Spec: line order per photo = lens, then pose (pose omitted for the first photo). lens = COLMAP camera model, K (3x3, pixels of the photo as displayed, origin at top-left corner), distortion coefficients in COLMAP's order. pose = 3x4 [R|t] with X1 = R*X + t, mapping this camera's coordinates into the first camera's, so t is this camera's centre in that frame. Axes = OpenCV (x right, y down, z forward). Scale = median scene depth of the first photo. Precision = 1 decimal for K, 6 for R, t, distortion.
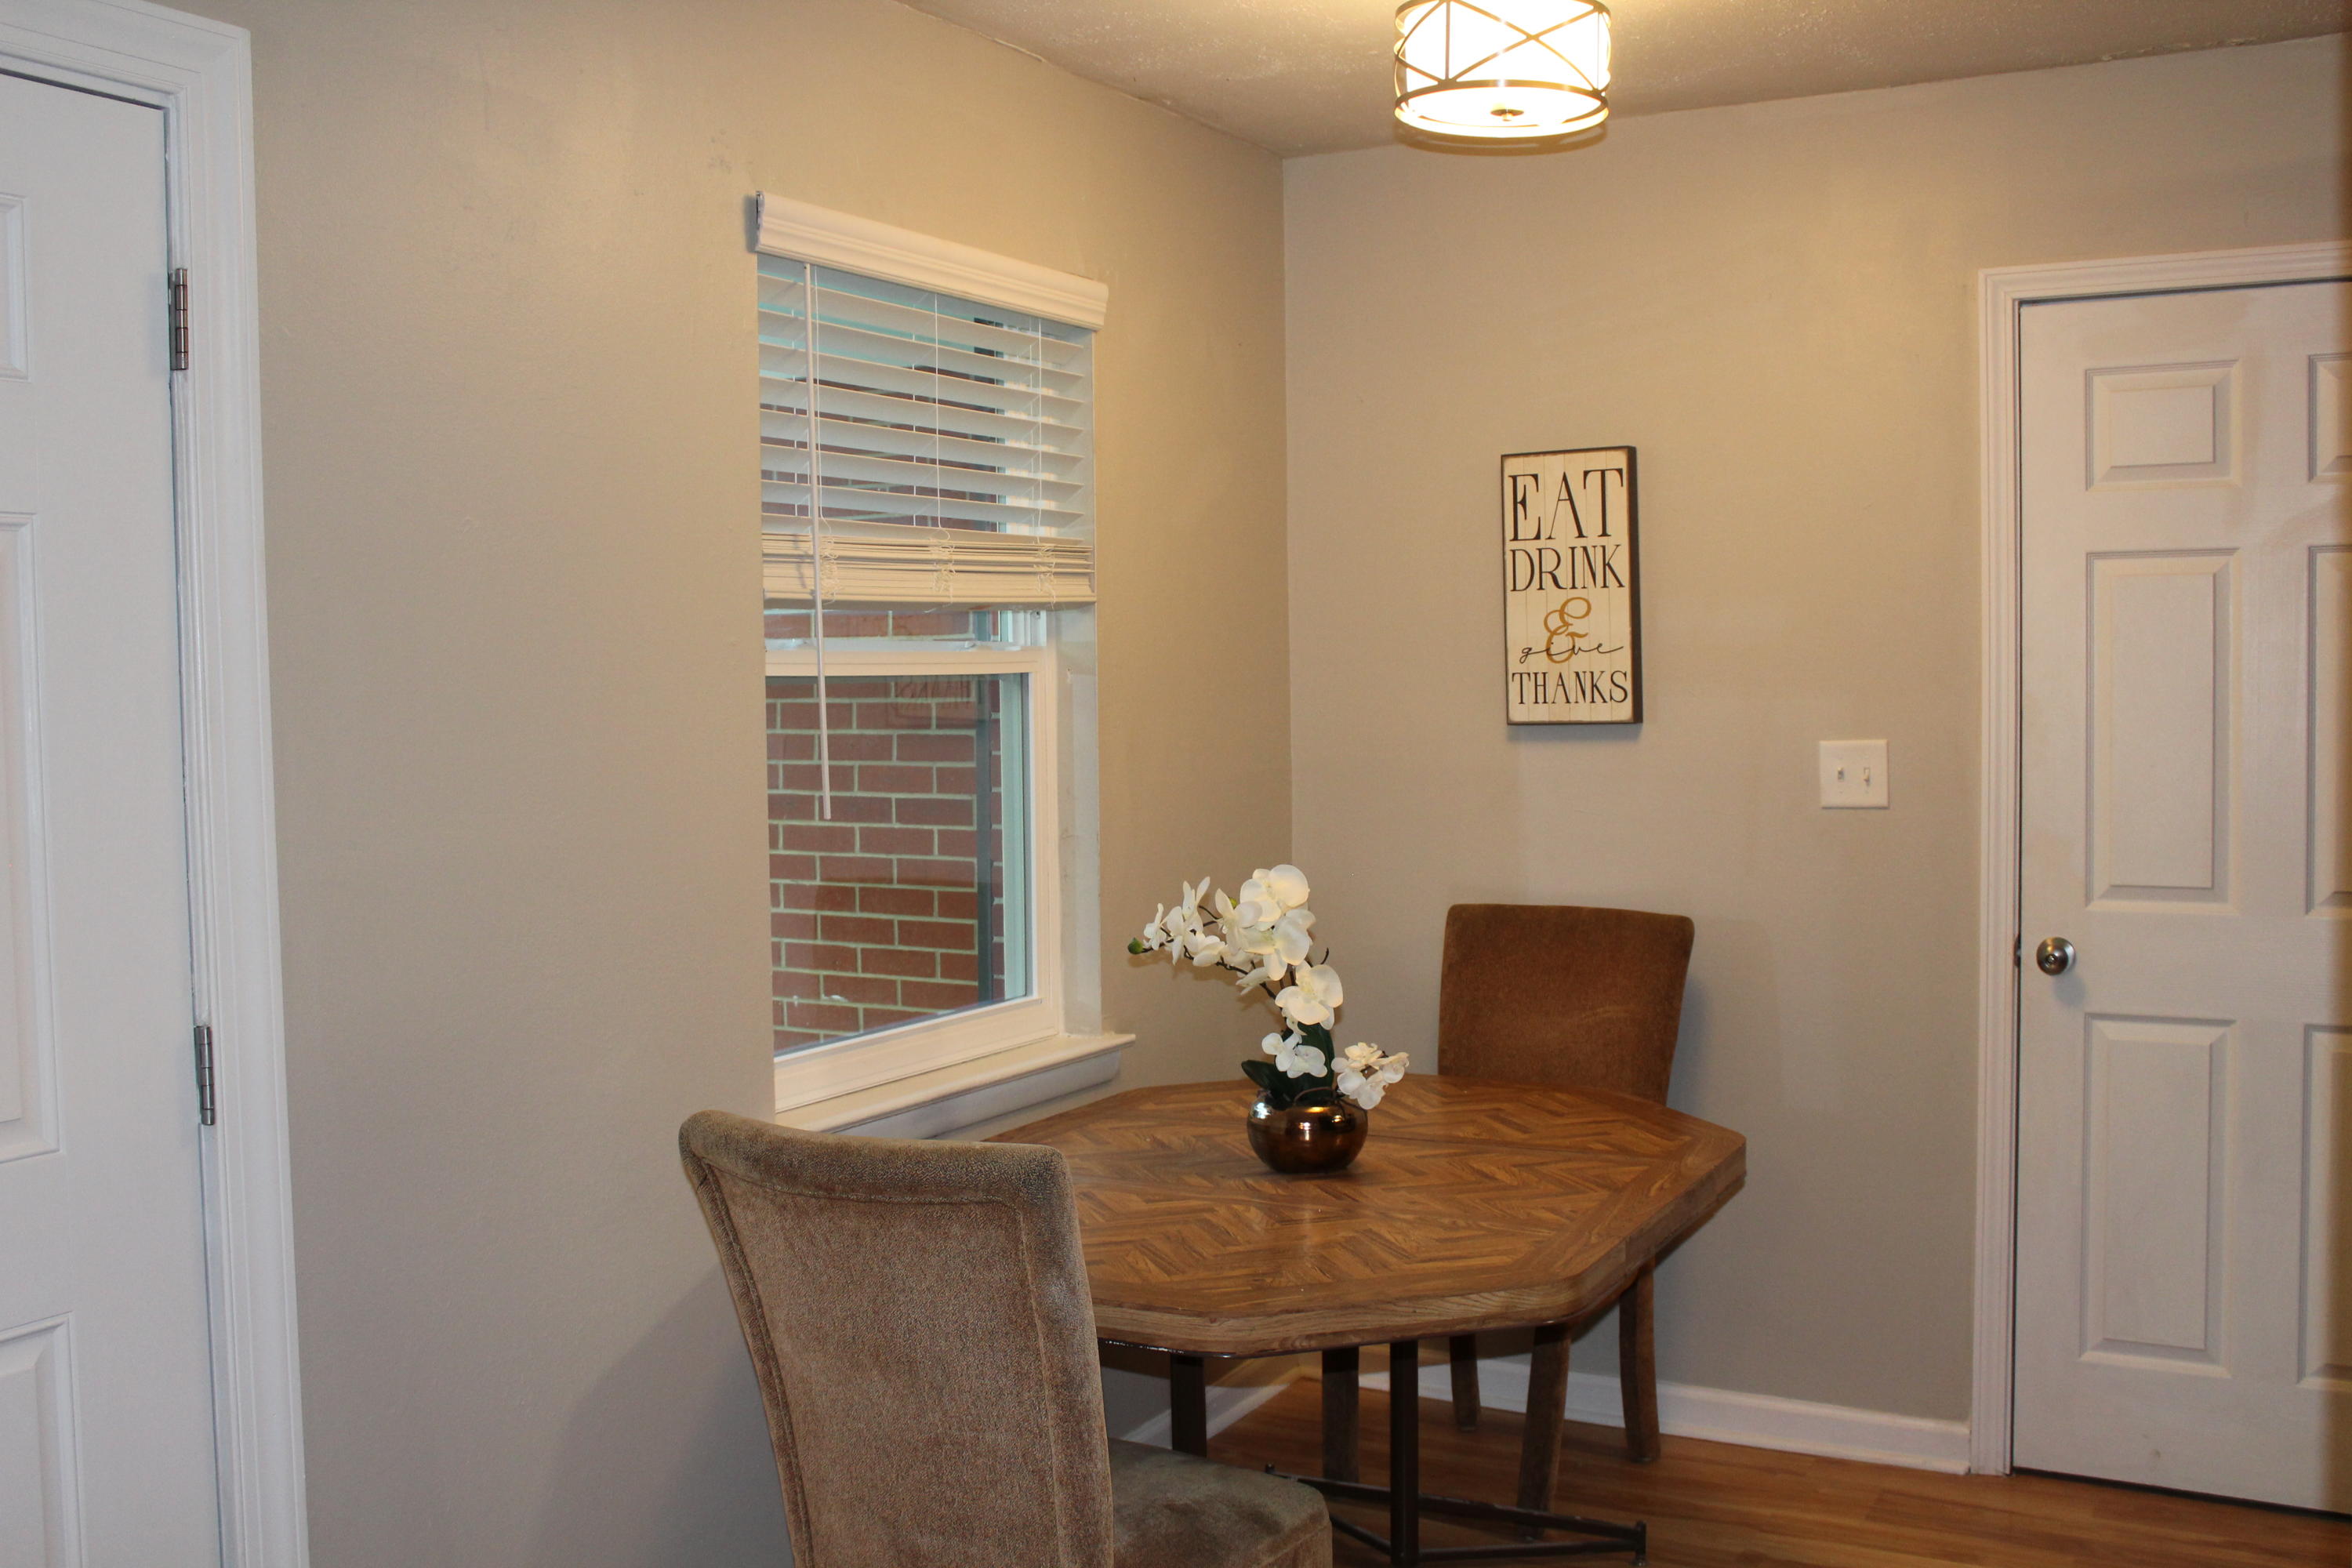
lens RADIAL K [[2298.4, 0, 1176.0], [0, 2298.4, 784.0], [0, 0, 1]] dist [-0.137598, 0.145717]
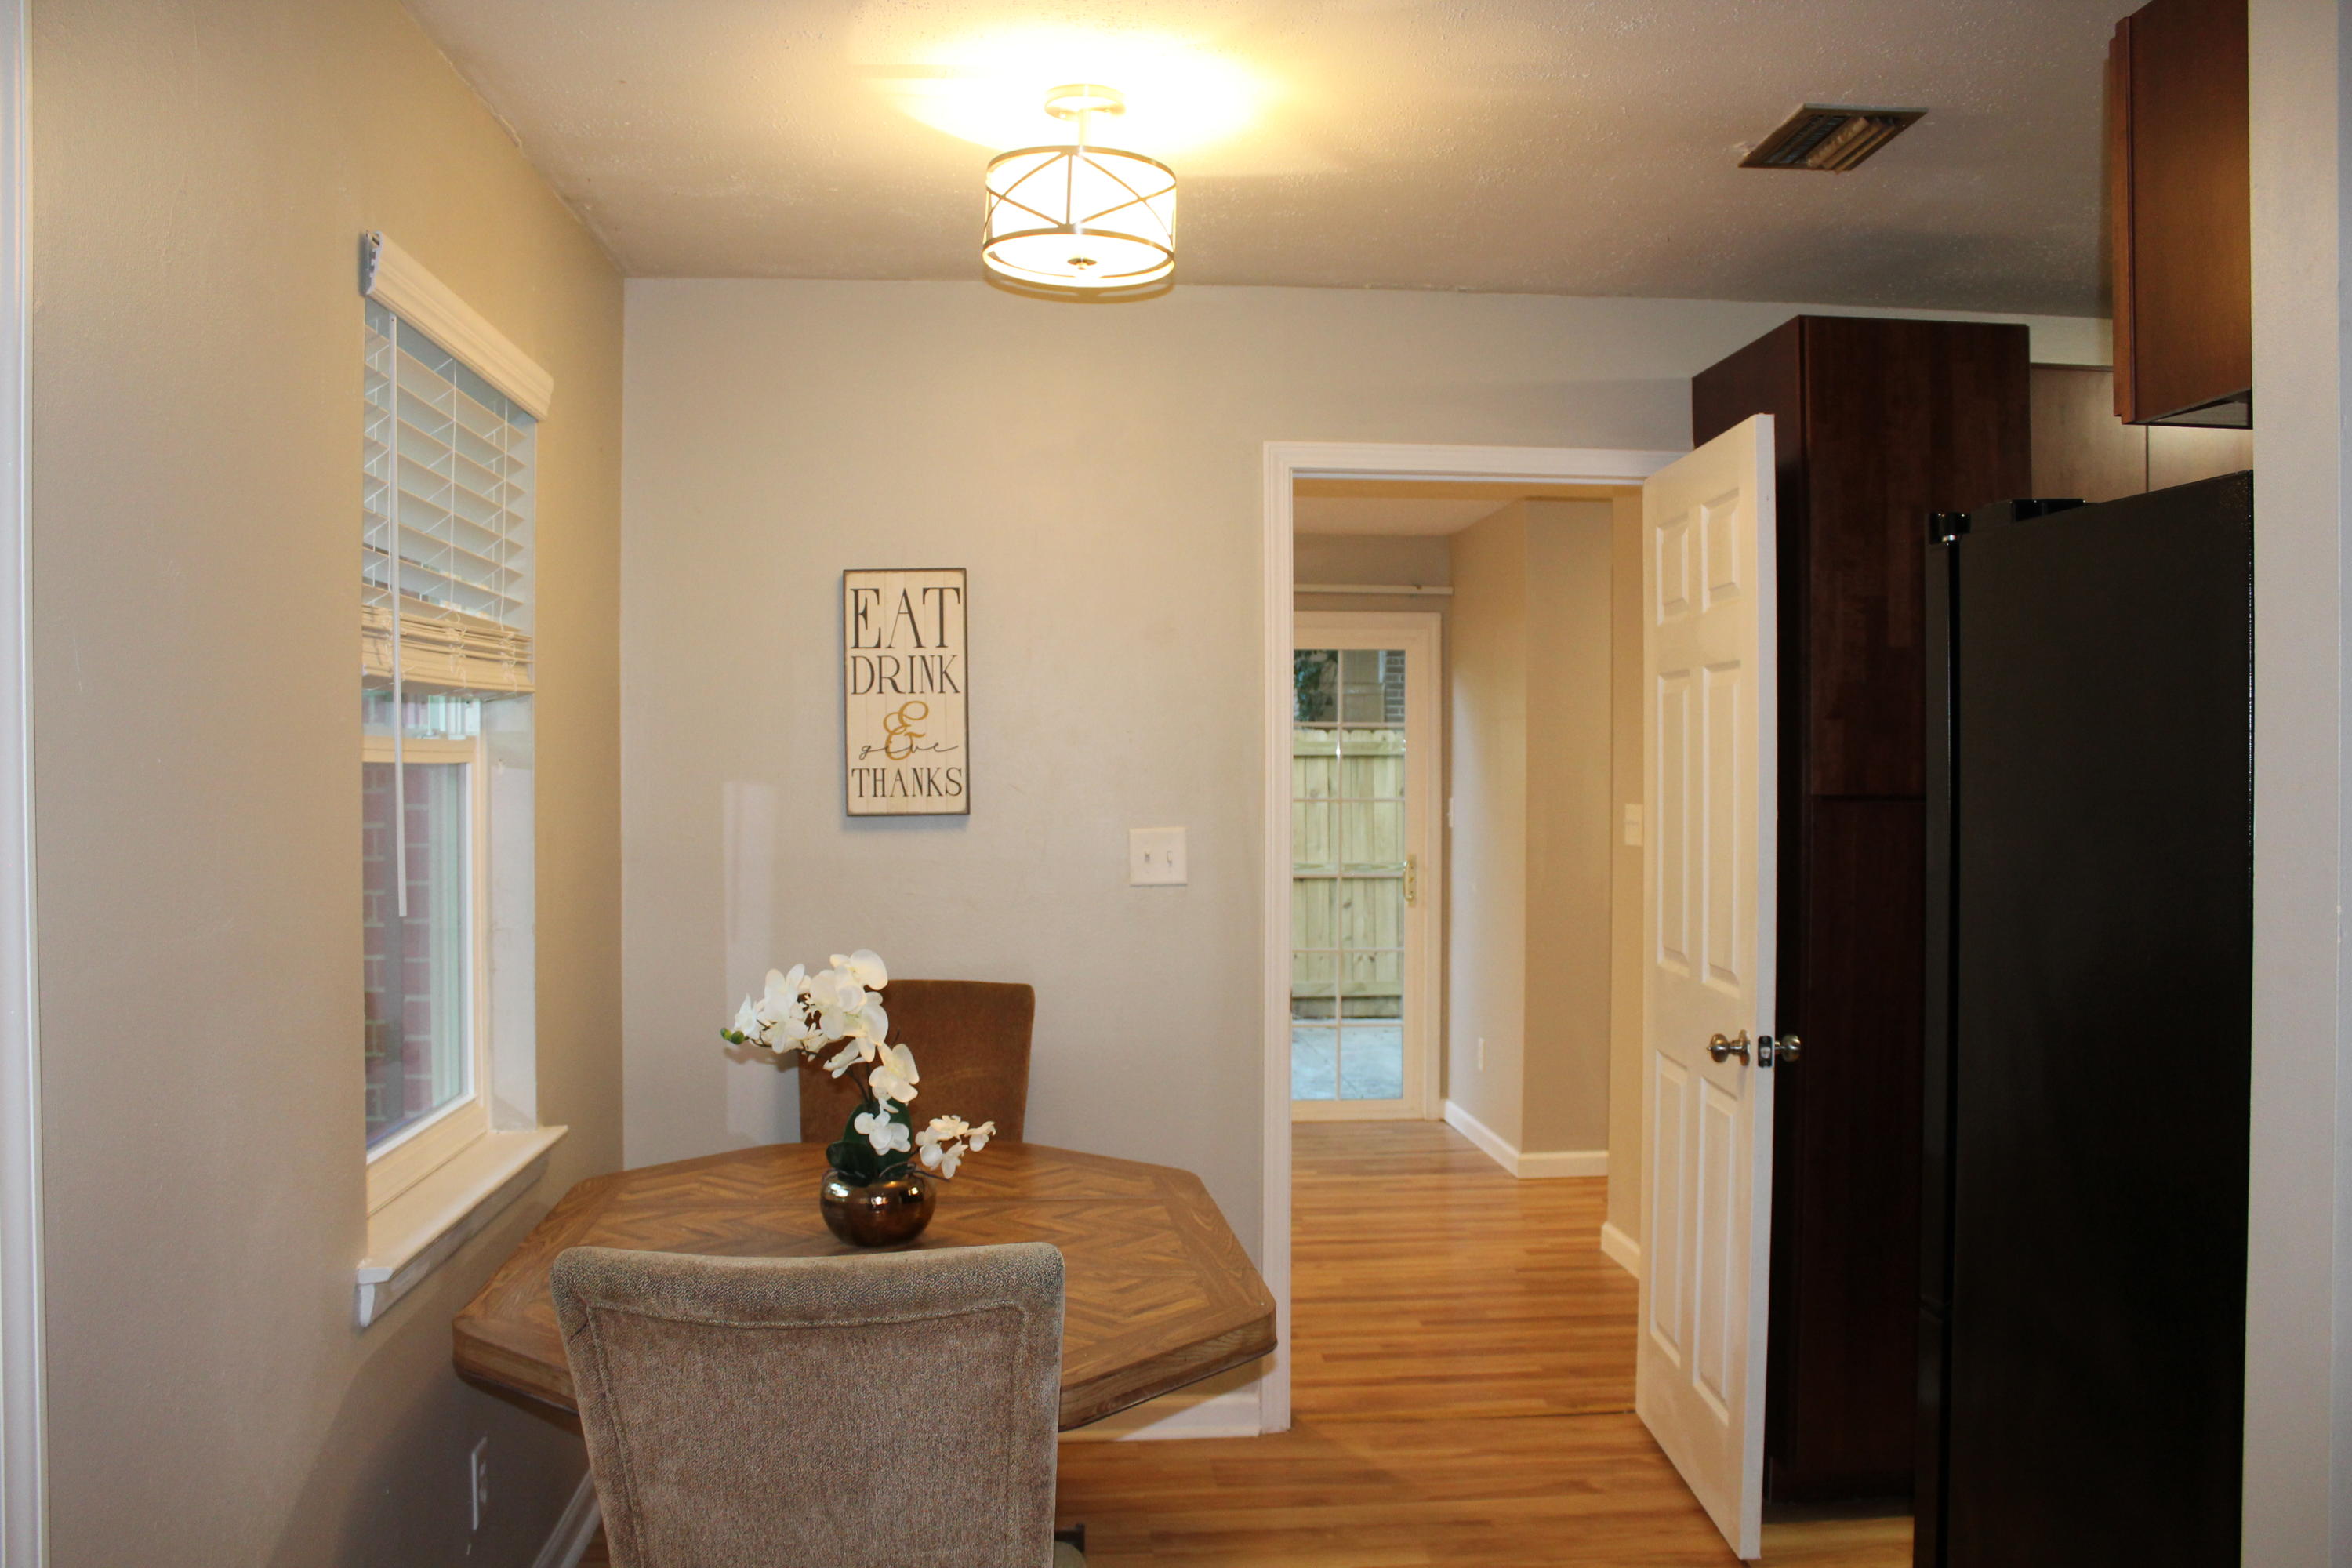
lens RADIAL K [[1956.9, 0, 1168.4], [0, 1956.9, 779.4], [0, 0, 1]] dist [-0.165964, 0.147412]
pose [[0.832233, 0.007687, 0.554373, -0.249163], [0.018267, 0.998981, -0.041275, -0.002228], [-0.554125, 0.044477, 0.831244, 0.145918]]
